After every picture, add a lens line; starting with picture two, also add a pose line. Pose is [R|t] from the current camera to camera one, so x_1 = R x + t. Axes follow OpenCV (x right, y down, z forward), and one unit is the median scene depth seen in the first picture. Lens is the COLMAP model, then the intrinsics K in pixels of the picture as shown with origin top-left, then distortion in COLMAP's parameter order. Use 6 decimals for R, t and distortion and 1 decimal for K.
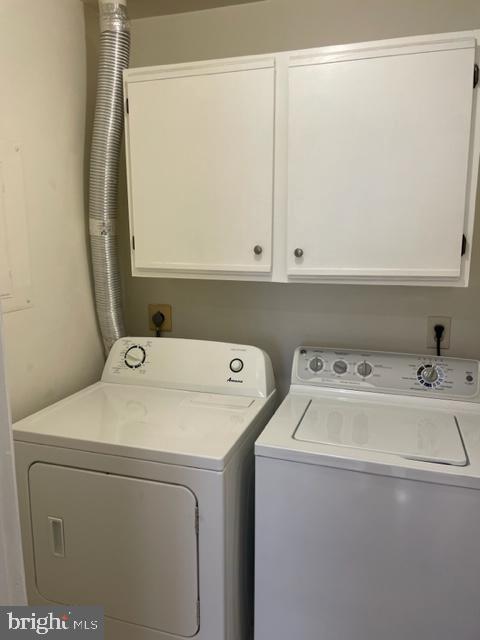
lens RADIAL K [[483.2, 0, 240.0], [0, 483.2, 320.0], [0, 0, 1]] dist [0.100988, -0.131486]
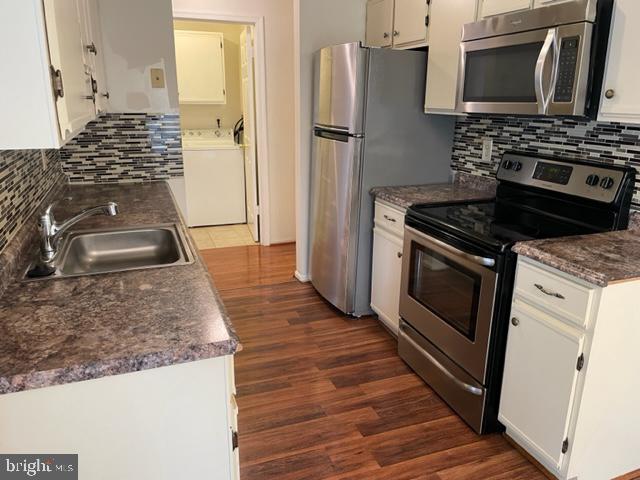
lens RADIAL K [[483.2, 0, 320.0], [0, 483.2, 240.0], [0, 0, 1]] dist [0.100988, -0.131486]
pose [[0.777618, -0.171005, 0.605035, -1.157821], [0.109292, 0.984417, 0.137764, 0.428055], [-0.619165, -0.041003, 0.784190, -1.979357]]
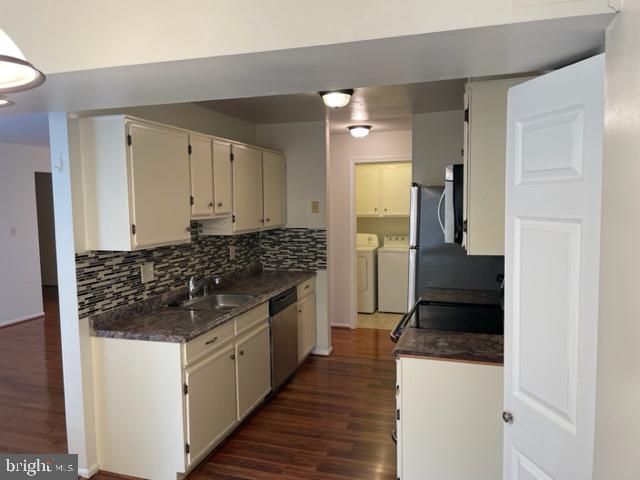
lens RADIAL K [[483.2, 0, 320.0], [0, 483.2, 240.0], [0, 0, 1]] dist [0.100988, -0.131486]
pose [[0.999716, -0.015556, 0.018075, -0.486030], [0.017354, 0.994425, -0.104006, 0.506154], [-0.016356, 0.104290, 0.994412, -2.899059]]
